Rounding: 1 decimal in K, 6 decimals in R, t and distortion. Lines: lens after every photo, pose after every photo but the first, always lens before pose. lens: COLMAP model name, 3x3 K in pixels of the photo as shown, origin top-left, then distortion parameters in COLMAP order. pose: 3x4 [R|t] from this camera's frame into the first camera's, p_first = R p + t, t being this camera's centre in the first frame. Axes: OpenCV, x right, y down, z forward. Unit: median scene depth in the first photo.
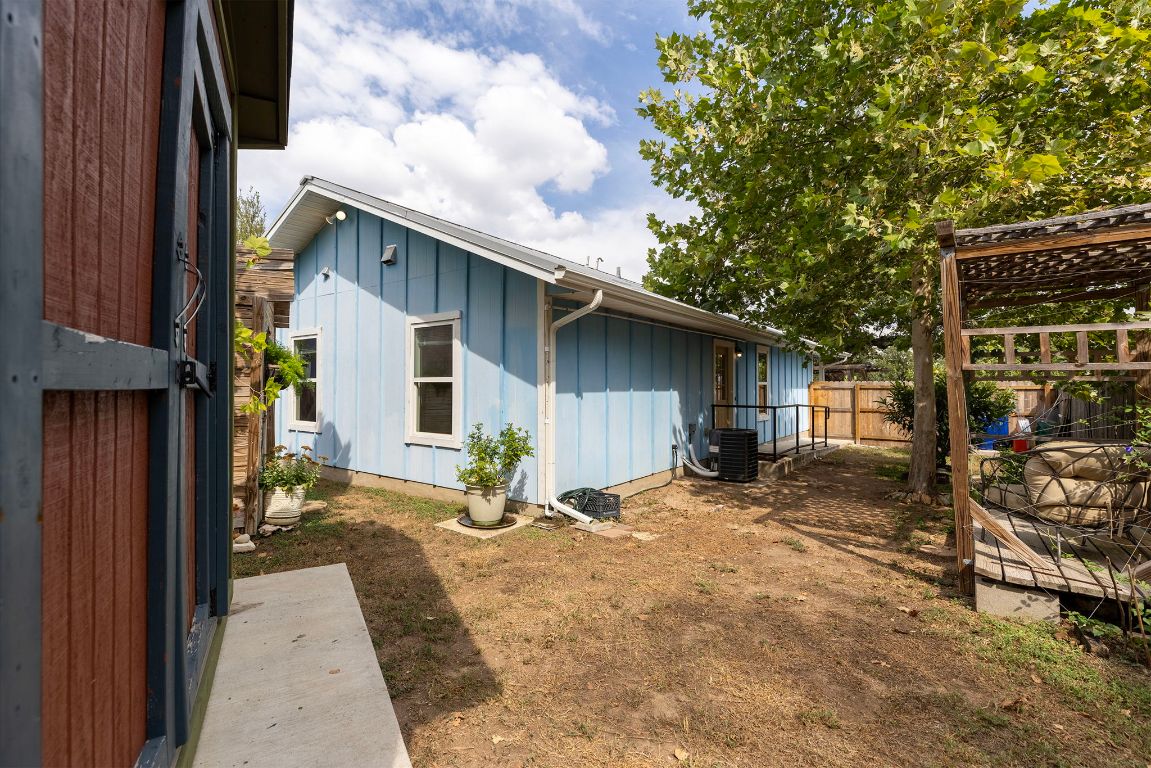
lens RADIAL K [[517.9, 0, 573.0], [0, 517.9, 380.7], [0, 0, 1]] dist [0.000541, 0.000737]
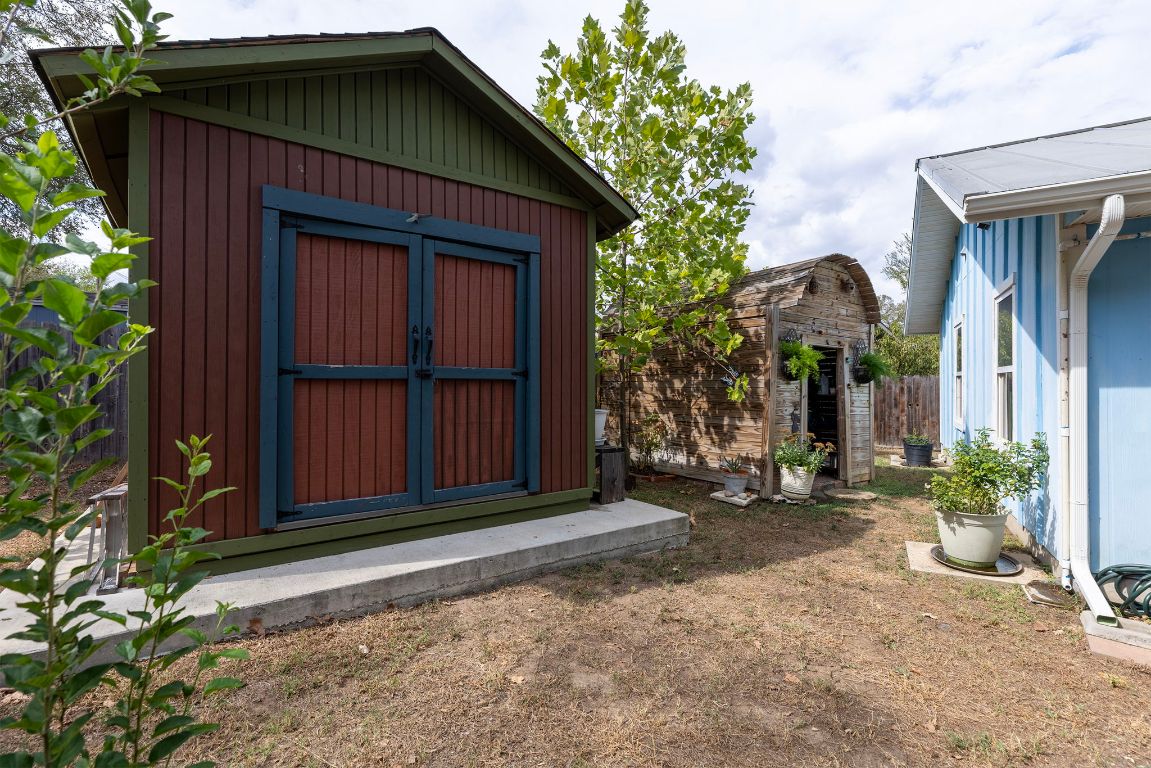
lens RADIAL K [[517.9, 0, 573.0], [0, 517.9, 380.7], [0, 0, 1]] dist [0.000541, 0.000737]
pose [[0.099216, -0.007351, -0.995039, 0.531165], [0.014667, 0.999875, -0.005924, 0.012973], [0.994958, -0.014007, 0.099311, 0.383137]]
